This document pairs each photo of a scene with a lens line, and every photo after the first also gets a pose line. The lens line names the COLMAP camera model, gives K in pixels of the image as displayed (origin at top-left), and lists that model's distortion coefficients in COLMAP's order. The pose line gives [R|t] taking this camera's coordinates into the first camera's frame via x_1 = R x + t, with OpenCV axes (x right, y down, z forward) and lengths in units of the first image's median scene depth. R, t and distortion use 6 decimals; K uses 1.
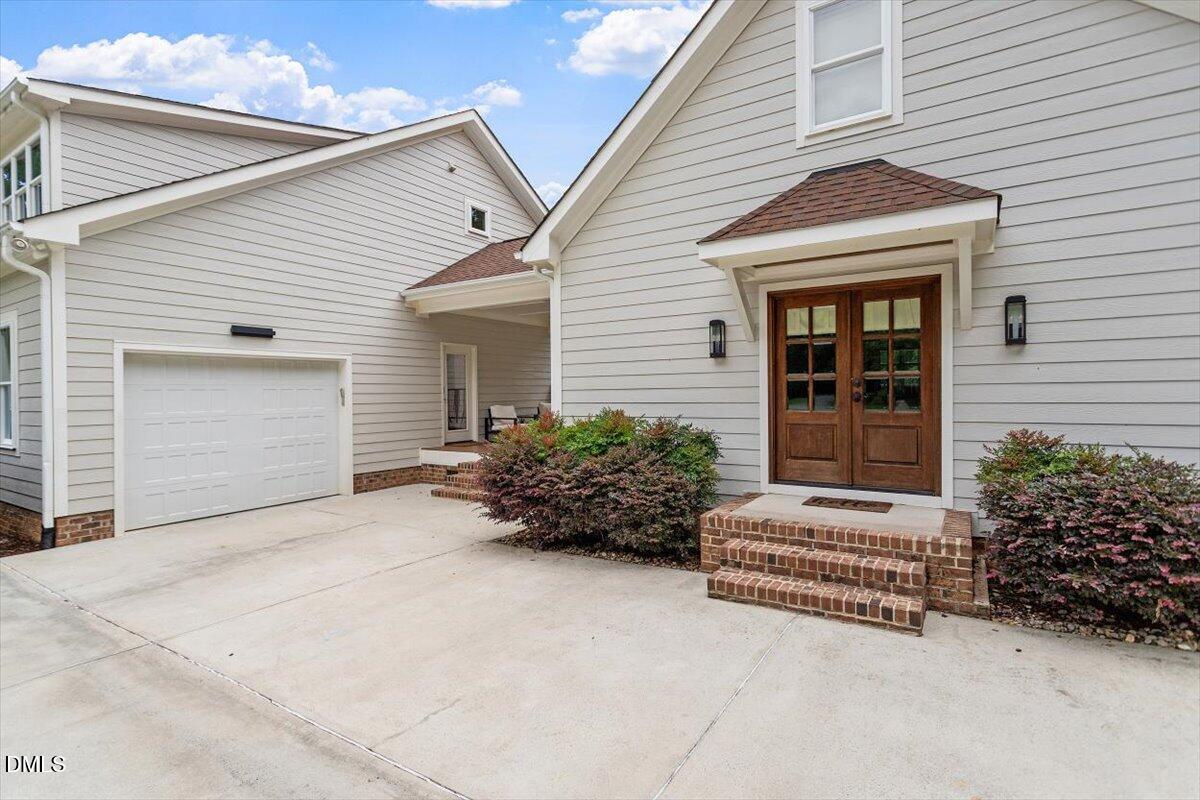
lens RADIAL K [[575.0, 0, 600.8], [0, 575.0, 397.7], [0, 0, 1]] dist [0.002271, 0.000064]
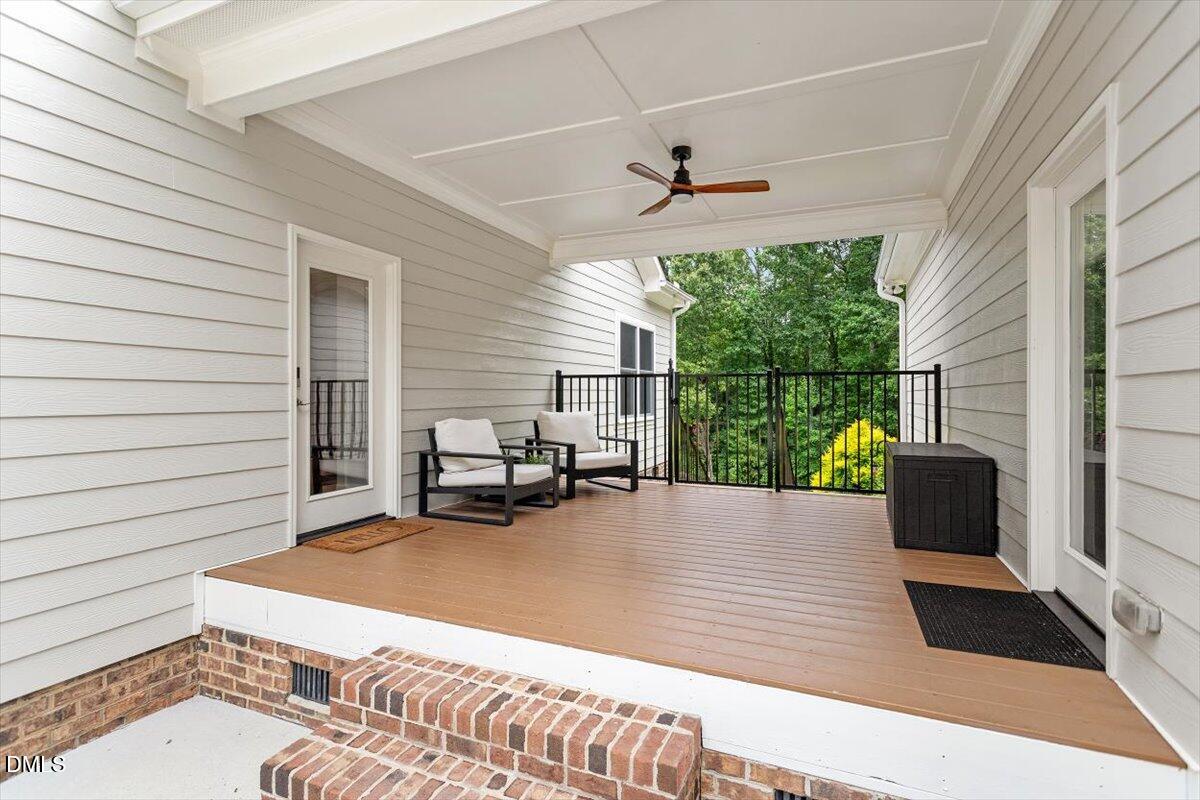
lens RADIAL K [[575.0, 0, 600.8], [0, 575.0, 397.7], [0, 0, 1]] dist [0.002271, 0.000064]
pose [[0.987184, 0.013852, 0.158982, -0.146761], [-0.013424, 0.999903, -0.003770, -0.000778], [-0.159019, 0.001587, 0.987274, 0.617583]]
